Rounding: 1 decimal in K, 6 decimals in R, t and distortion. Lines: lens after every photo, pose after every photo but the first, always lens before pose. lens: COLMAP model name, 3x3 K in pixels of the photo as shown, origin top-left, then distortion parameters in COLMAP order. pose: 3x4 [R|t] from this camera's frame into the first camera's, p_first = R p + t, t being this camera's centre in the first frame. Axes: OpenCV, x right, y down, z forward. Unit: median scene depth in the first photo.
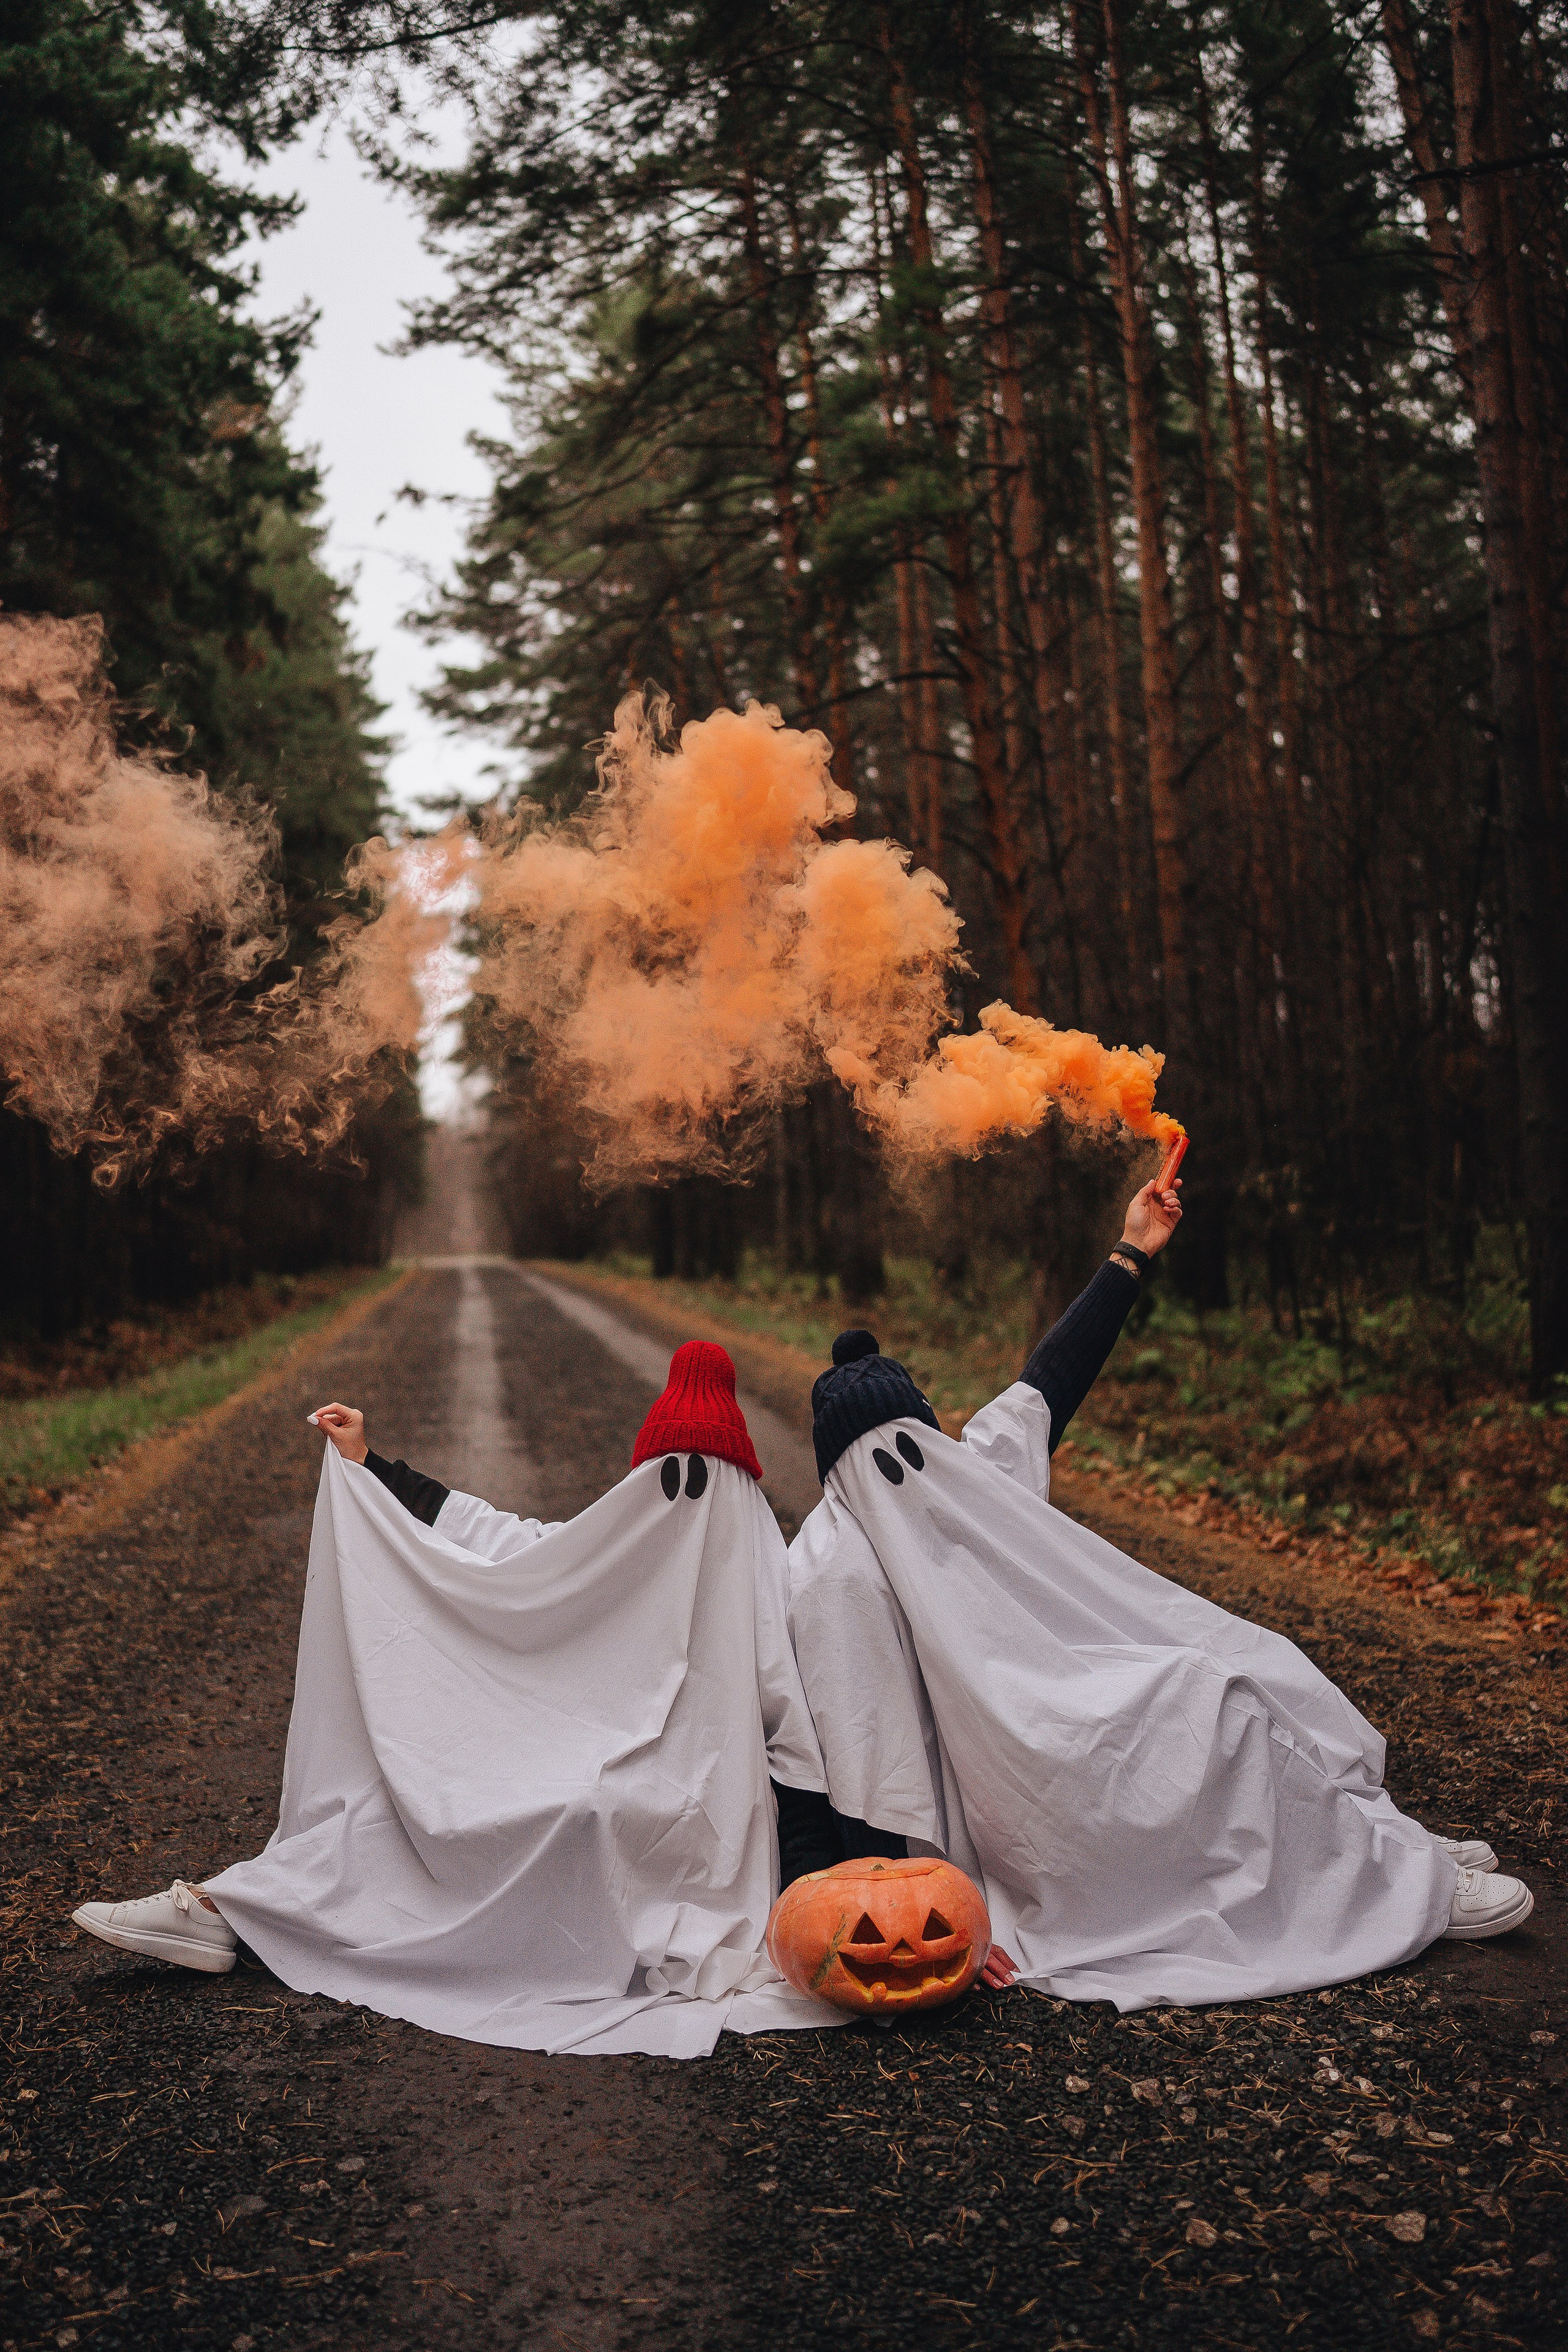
lens RADIAL K [[2243.3, 0, 785.0], [0, 2243.3, 1179.0], [0, 0, 1]] dist [-0.191826, 0.226390]
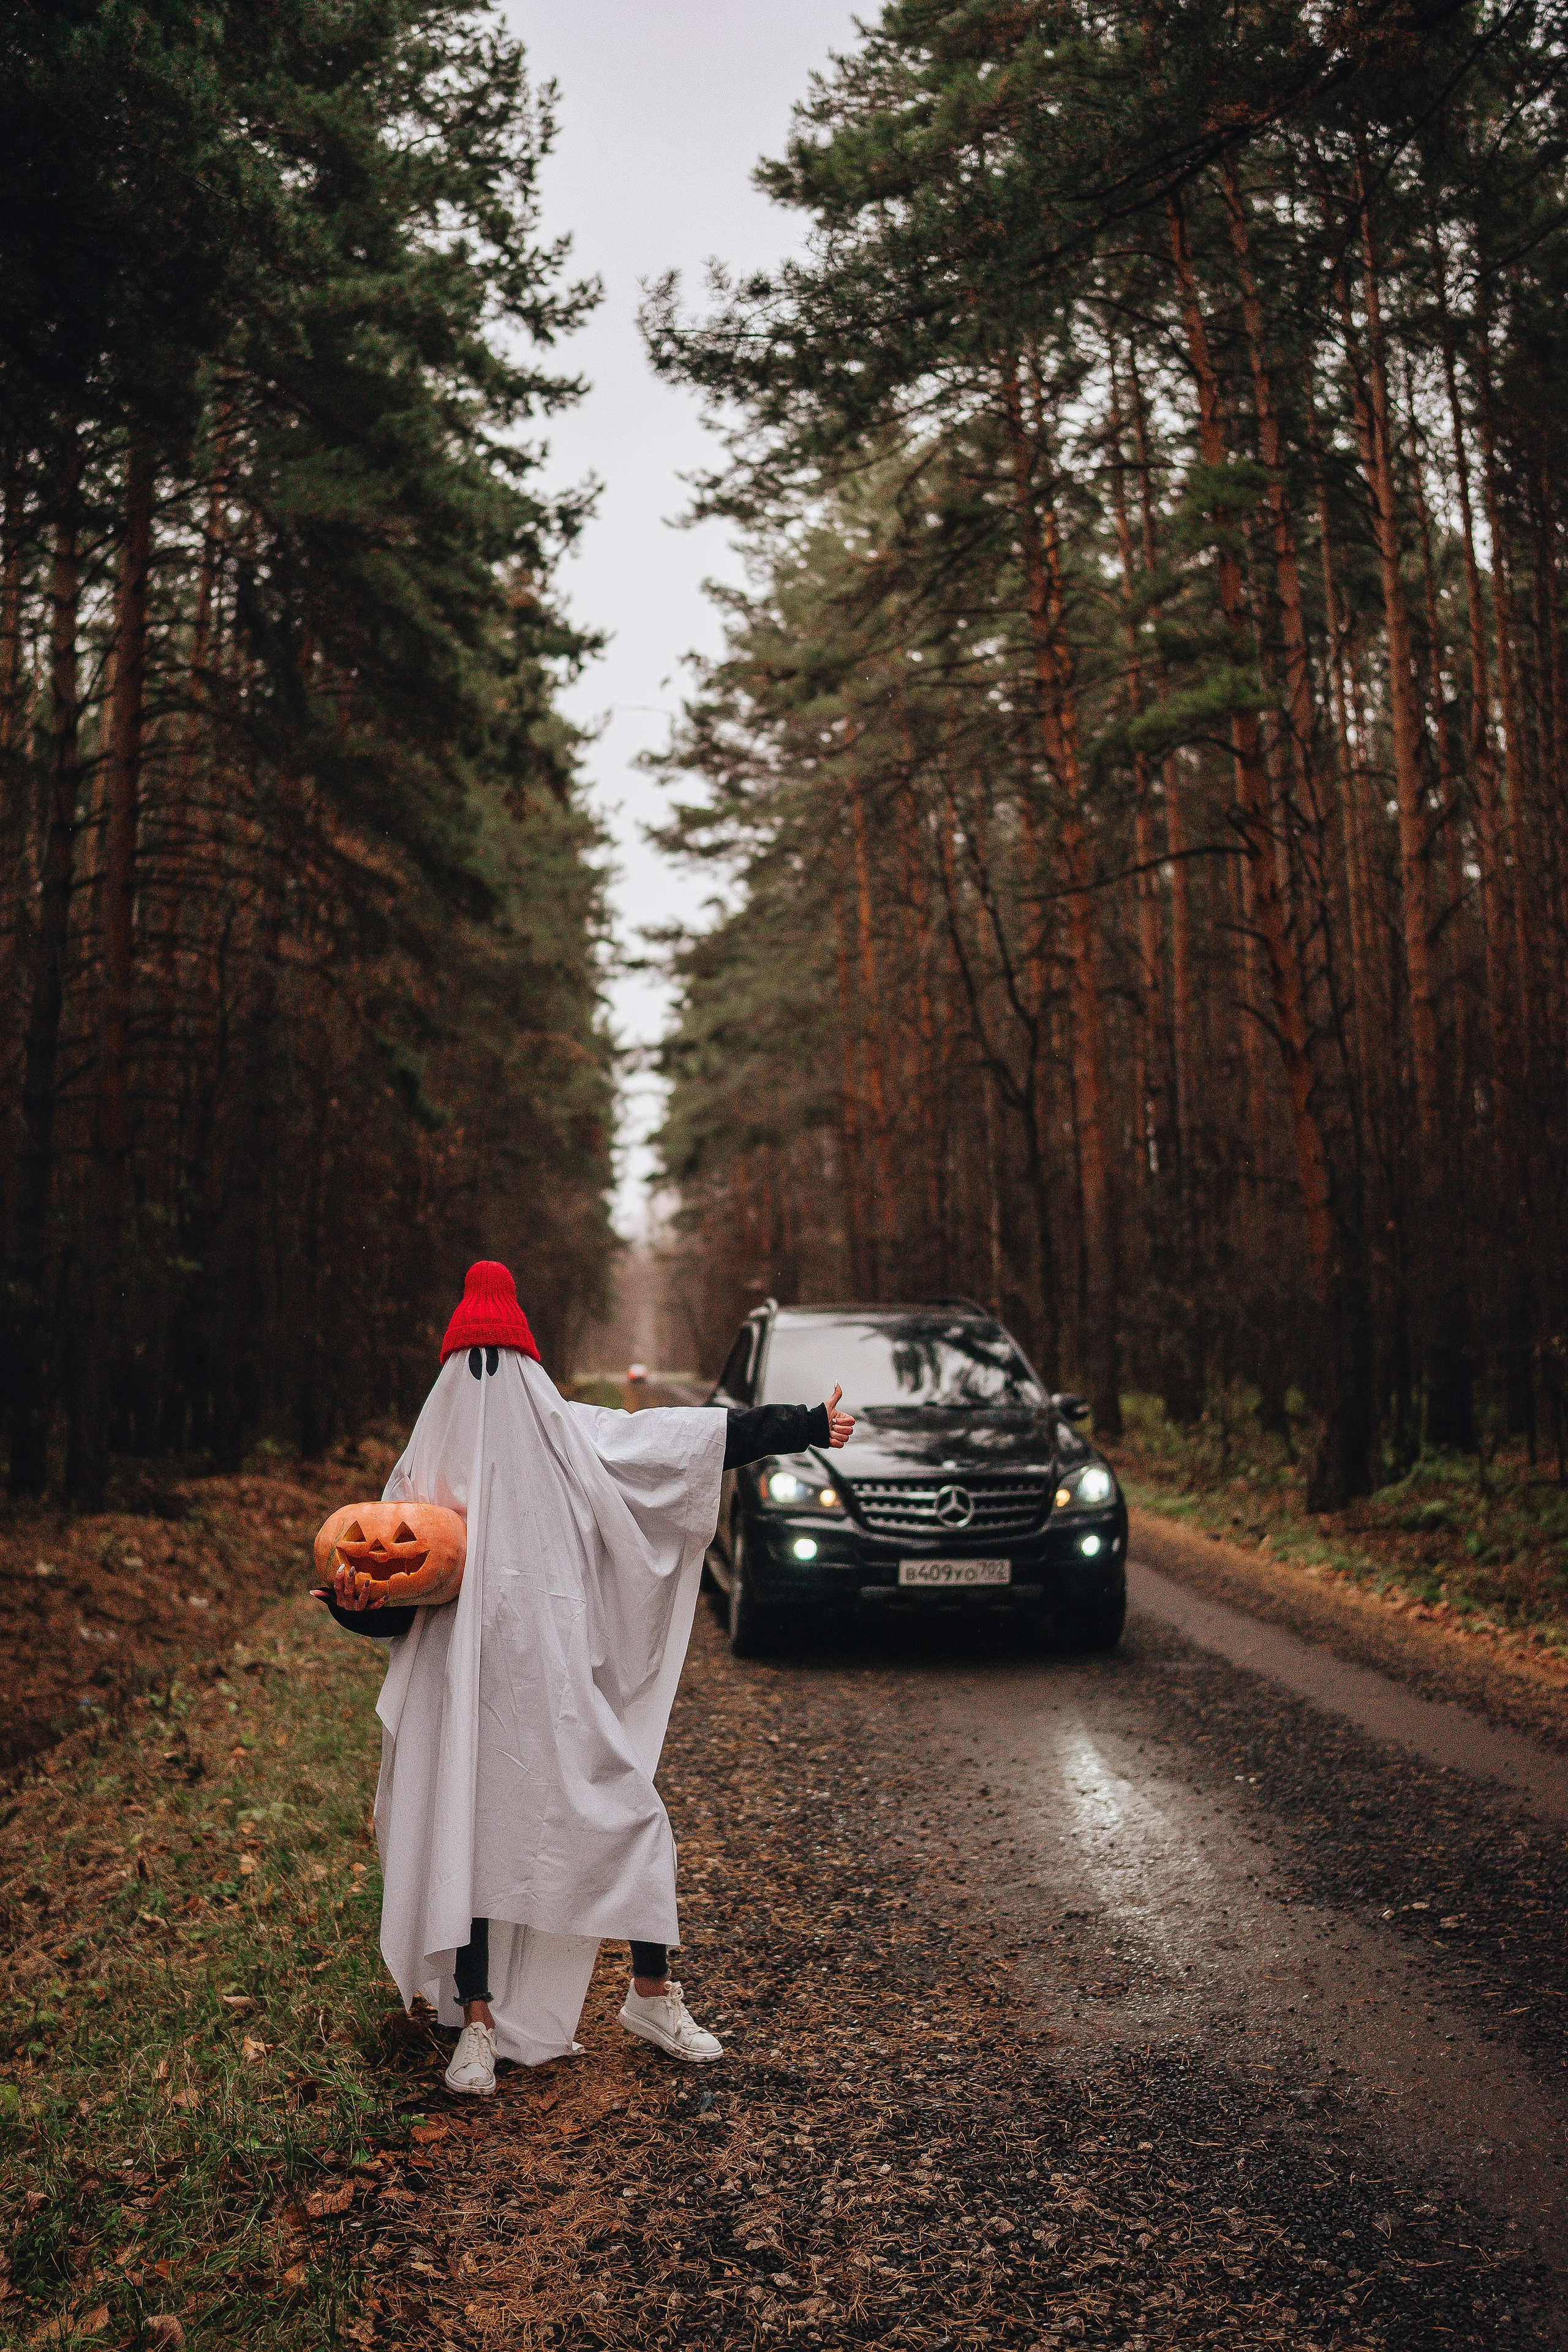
lens RADIAL K [[2241.8, 0, 787.2], [0, 2241.8, 1174.0], [0, 0, 1]] dist [-0.189302, 0.219985]
pose [[0.996996, 0.013417, -0.076284, -0.038406], [-0.017586, 0.998373, -0.054243, -0.009160], [0.075432, 0.055421, 0.995610, -0.034846]]
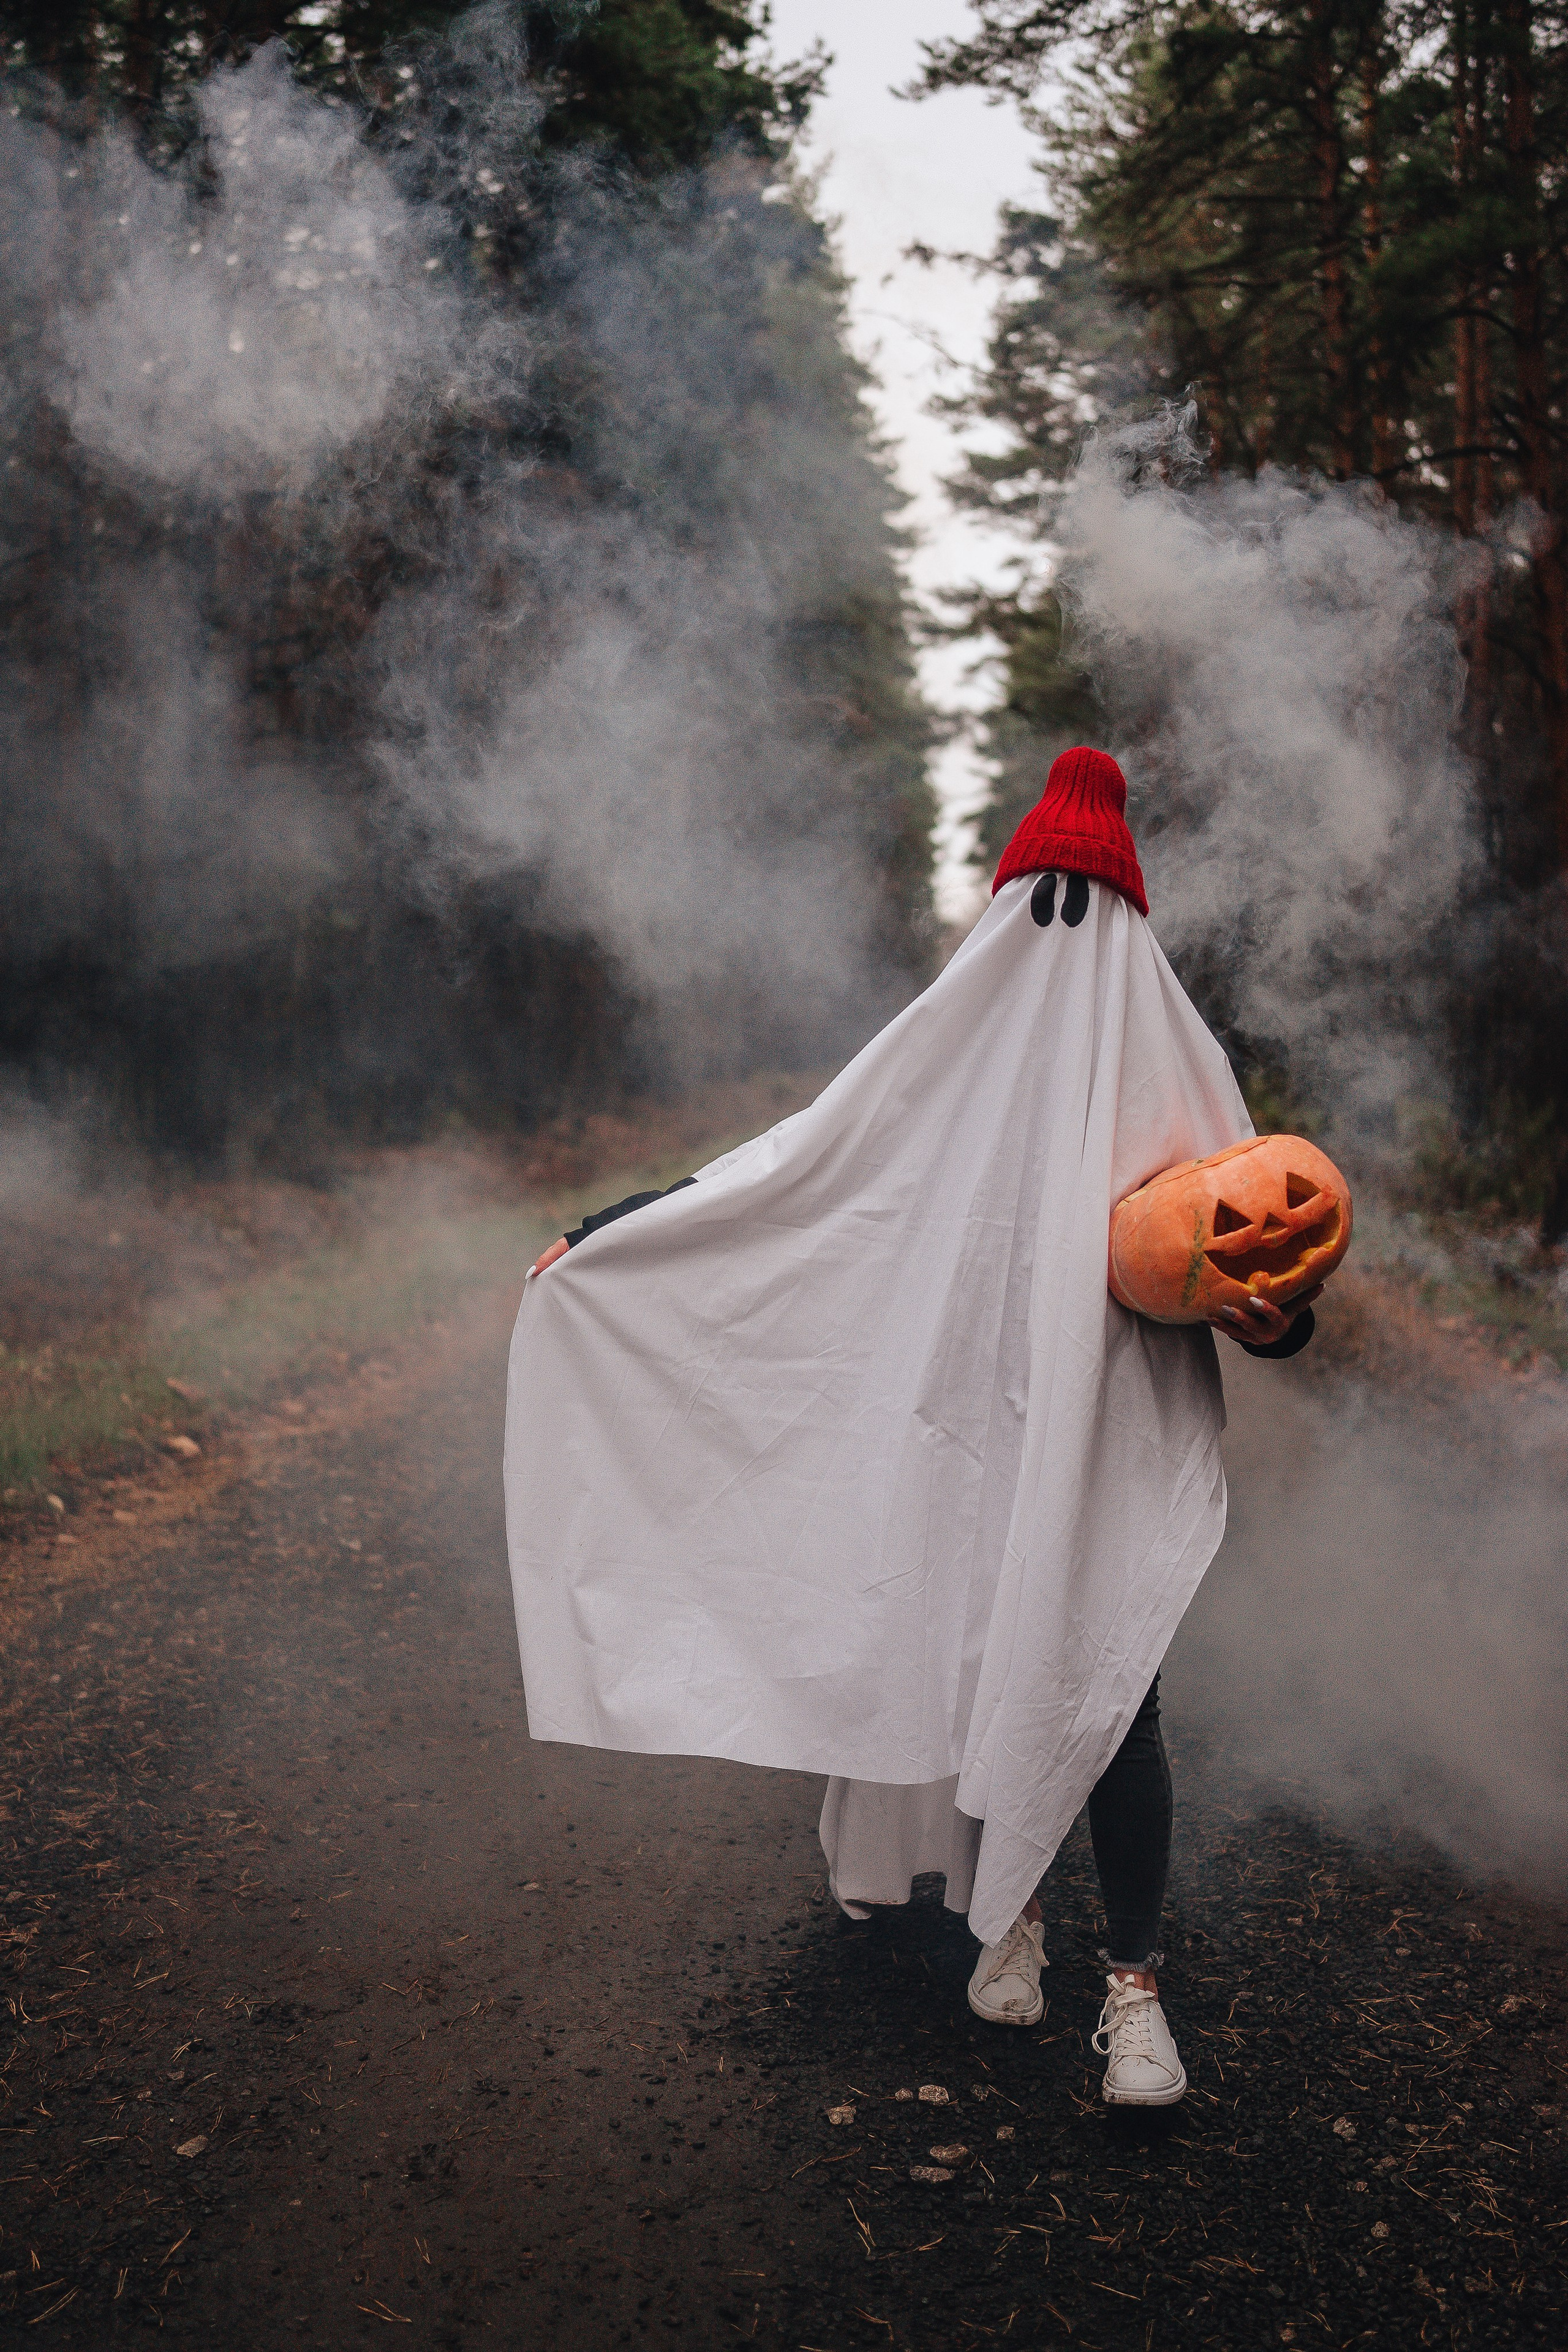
lens RADIAL K [[2243.3, 0, 785.0], [0, 2243.3, 1179.0], [0, 0, 1]] dist [-0.191826, 0.226390]
pose [[0.972498, 0.068961, -0.222468, 0.005320], [-0.049457, 0.994522, 0.092085, -0.004476], [0.227600, -0.078550, 0.970581, 0.057306]]
